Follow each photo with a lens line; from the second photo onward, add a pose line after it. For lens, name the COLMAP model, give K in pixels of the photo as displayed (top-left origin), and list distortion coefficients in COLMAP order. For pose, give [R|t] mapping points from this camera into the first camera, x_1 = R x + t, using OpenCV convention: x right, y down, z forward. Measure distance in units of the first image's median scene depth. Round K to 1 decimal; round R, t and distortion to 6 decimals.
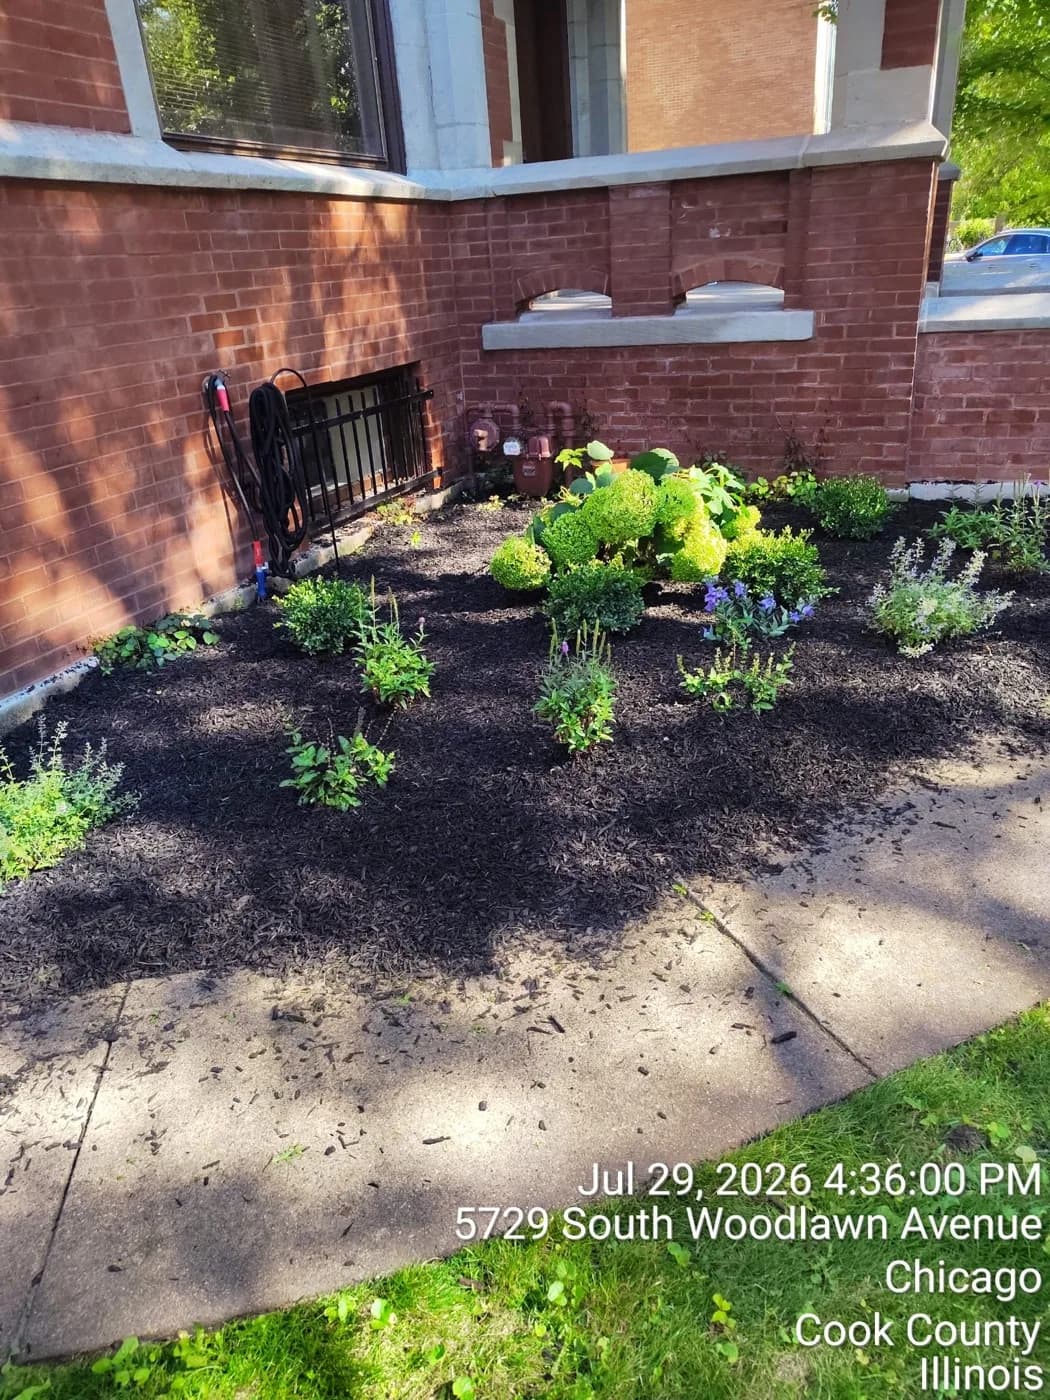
lens RADIAL K [[970.2, 0, 550.8], [0, 970.2, 720.6], [0, 0, 1]] dist [0.074484, -0.106937]
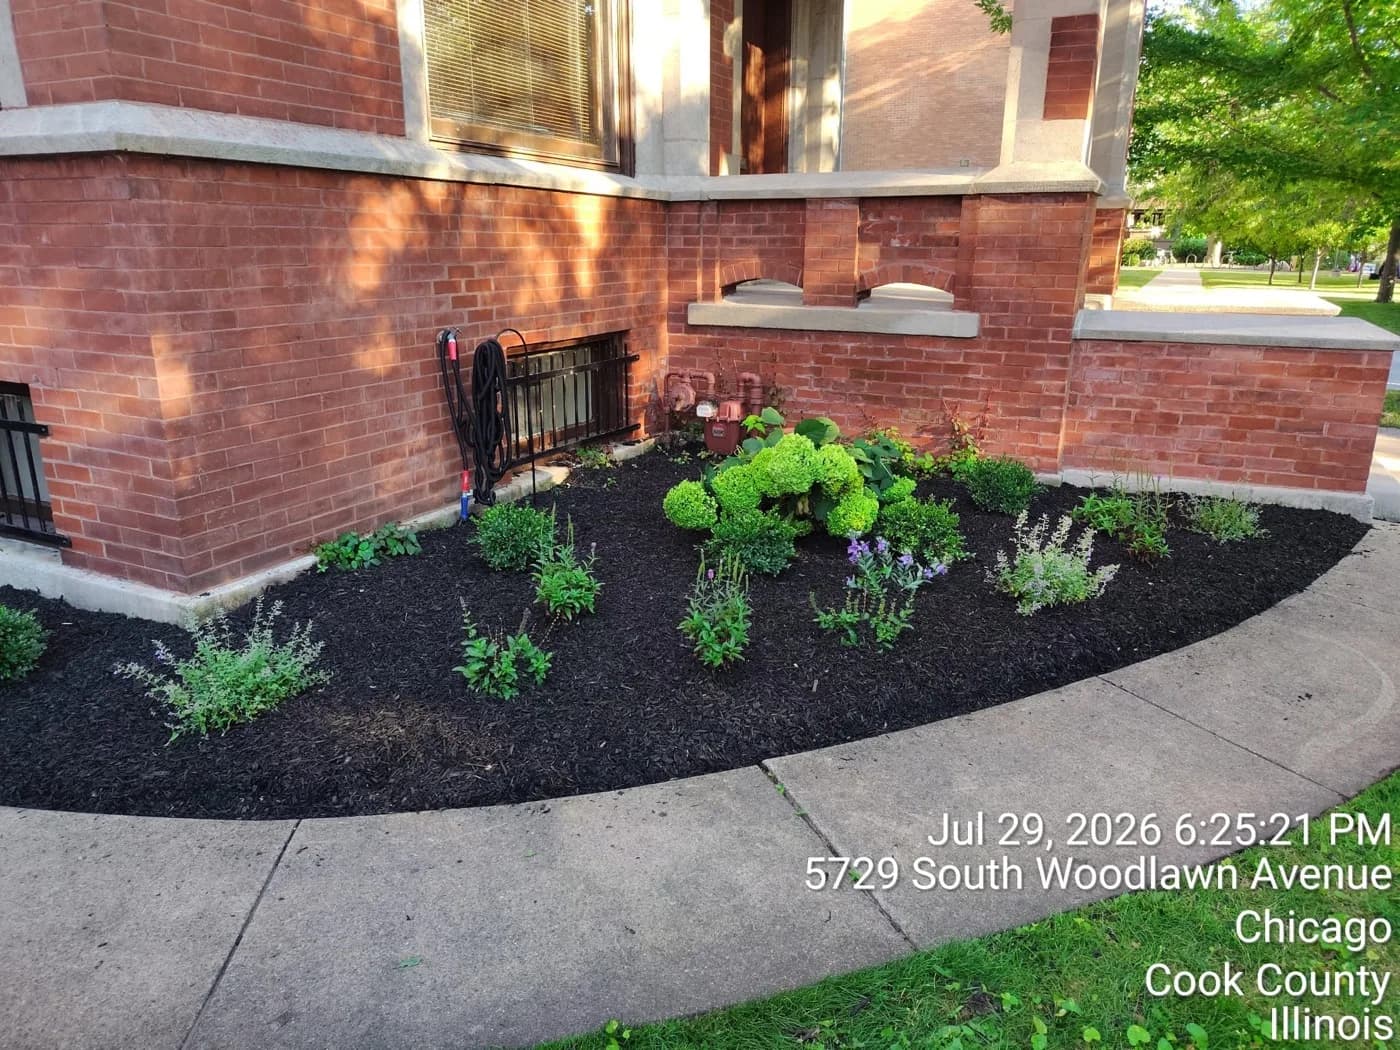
lens RADIAL K [[985.7, 0, 700.0], [0, 985.7, 525.0], [0, 0, 1]] dist [0.042384, -0.001079]
pose [[0.994602, 0.084341, -0.060444, 0.050919], [-0.092949, 0.983106, -0.157683, 0.038137], [0.046124, 0.162450, 0.985638, -0.121801]]
